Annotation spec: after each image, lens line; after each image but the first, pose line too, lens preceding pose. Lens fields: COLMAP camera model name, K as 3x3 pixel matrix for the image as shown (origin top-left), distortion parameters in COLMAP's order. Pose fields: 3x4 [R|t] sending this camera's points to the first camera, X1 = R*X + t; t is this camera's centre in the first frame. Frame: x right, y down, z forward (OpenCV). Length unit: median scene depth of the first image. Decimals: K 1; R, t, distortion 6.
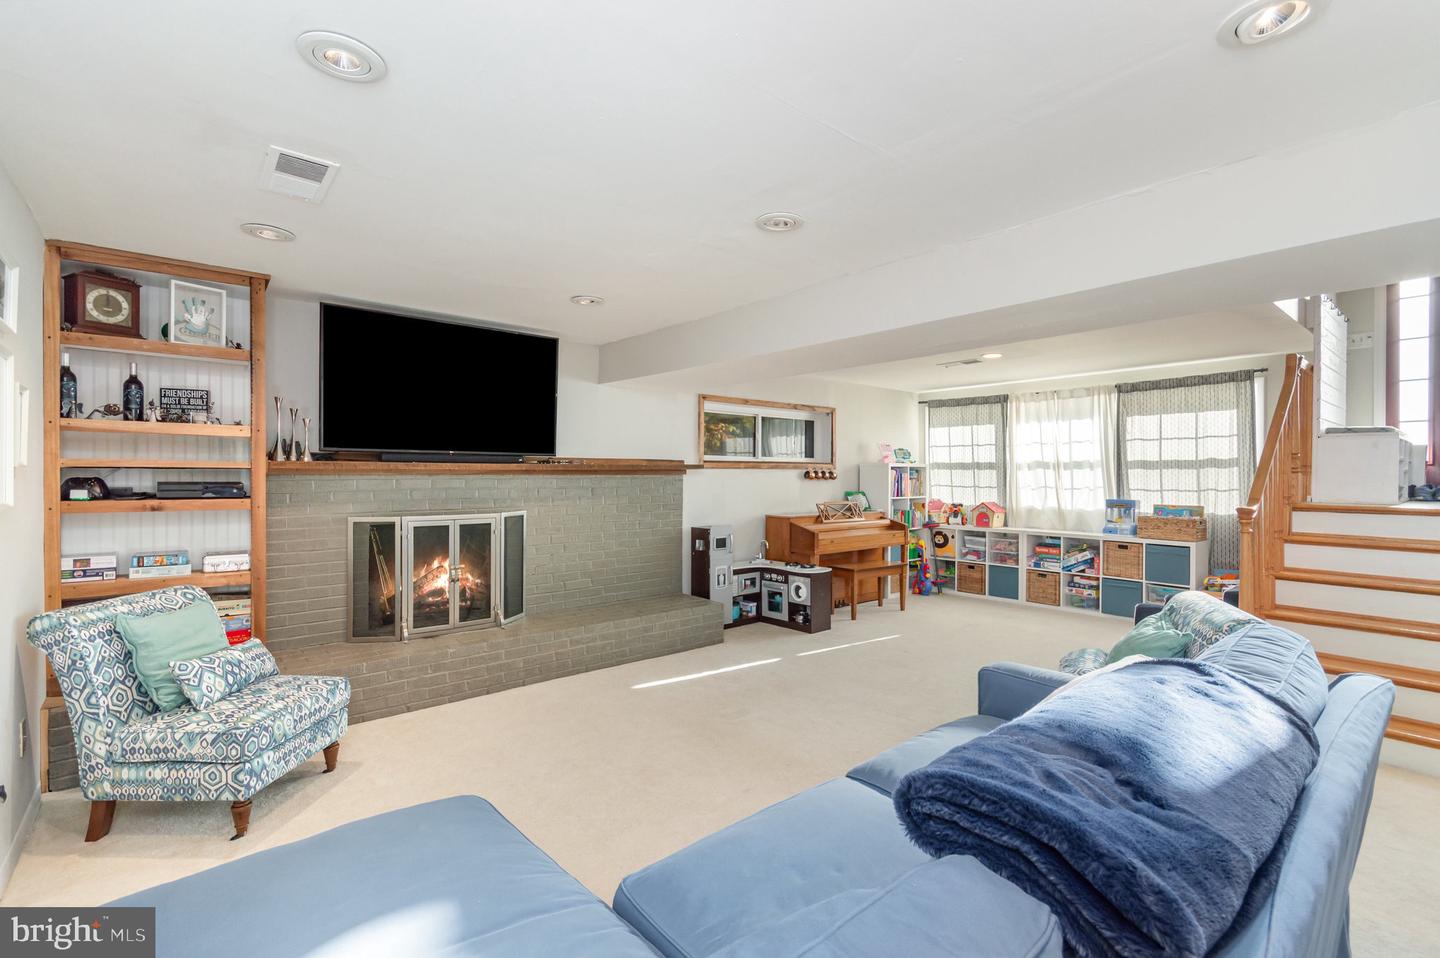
lens RADIAL K [[642.7, 0, 719.6], [0, 642.7, 467.3], [0, 0, 1]] dist [0.002768, -0.000160]
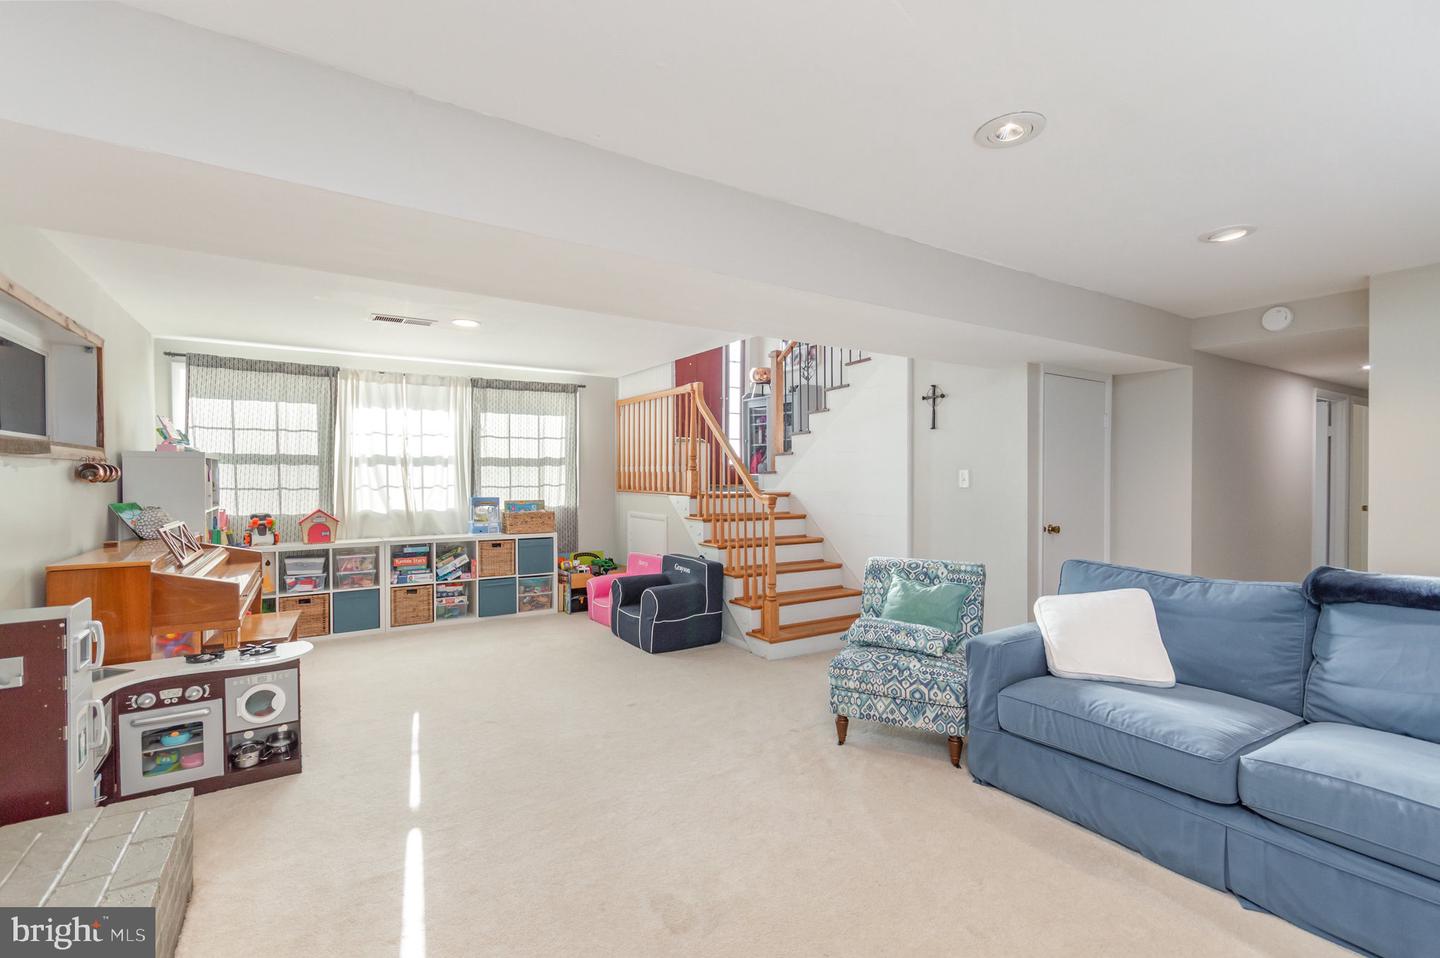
lens RADIAL K [[642.7, 0, 719.6], [0, 642.7, 467.3], [0, 0, 1]] dist [0.002768, -0.000160]
pose [[0.143512, 0.006290, 0.989629, -0.280642], [-0.012090, 0.999916, -0.004602, 0.004732], [-0.989575, -0.011304, 0.143576, 0.491510]]
